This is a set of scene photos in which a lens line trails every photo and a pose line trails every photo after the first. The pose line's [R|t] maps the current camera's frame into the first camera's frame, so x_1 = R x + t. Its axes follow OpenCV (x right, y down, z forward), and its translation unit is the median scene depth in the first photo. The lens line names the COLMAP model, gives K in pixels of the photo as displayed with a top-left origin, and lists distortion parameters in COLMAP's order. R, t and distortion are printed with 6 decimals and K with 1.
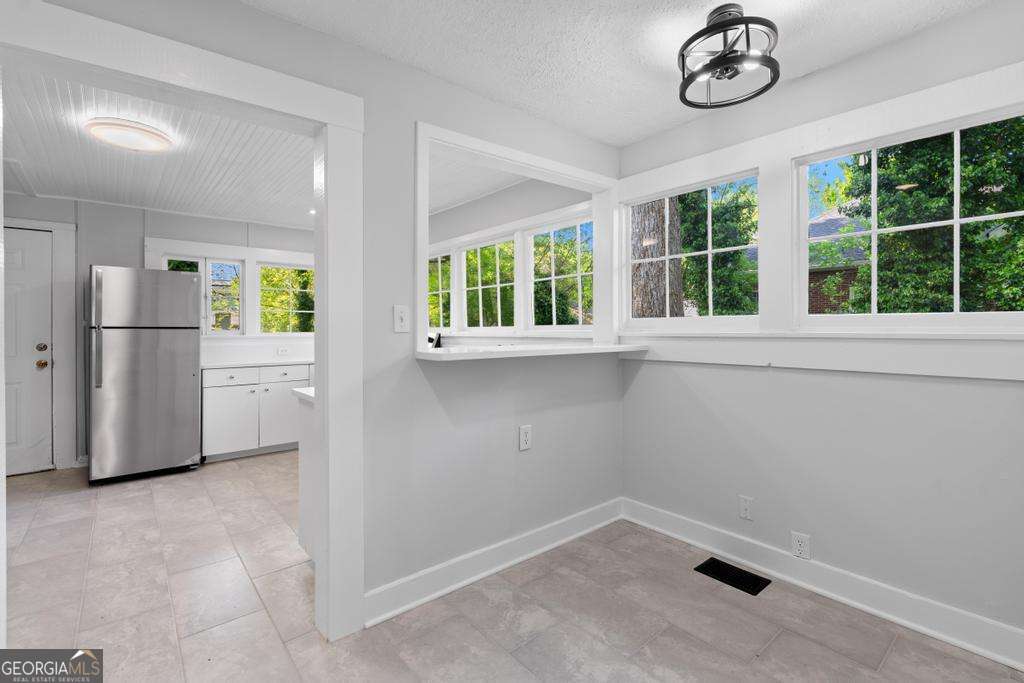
lens RADIAL K [[463.4, 0, 514.3], [0, 463.4, 334.9], [0, 0, 1]] dist [-0.003200, -0.000315]
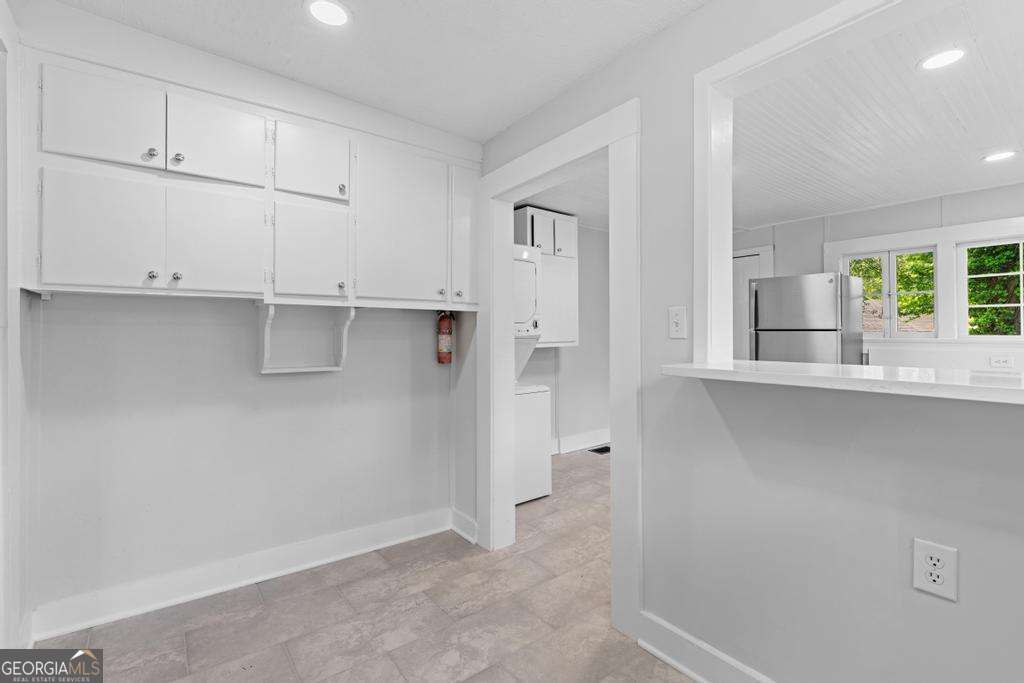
lens RADIAL K [[463.4, 0, 514.8], [0, 463.4, 336.2], [0, 0, 1]] dist [-0.003200, -0.000315]
pose [[-0.044306, 0.008057, -0.998986, 0.594760], [-0.000961, 0.999967, 0.008107, -0.016827], [0.999018, 0.001319, -0.044297, 0.713216]]
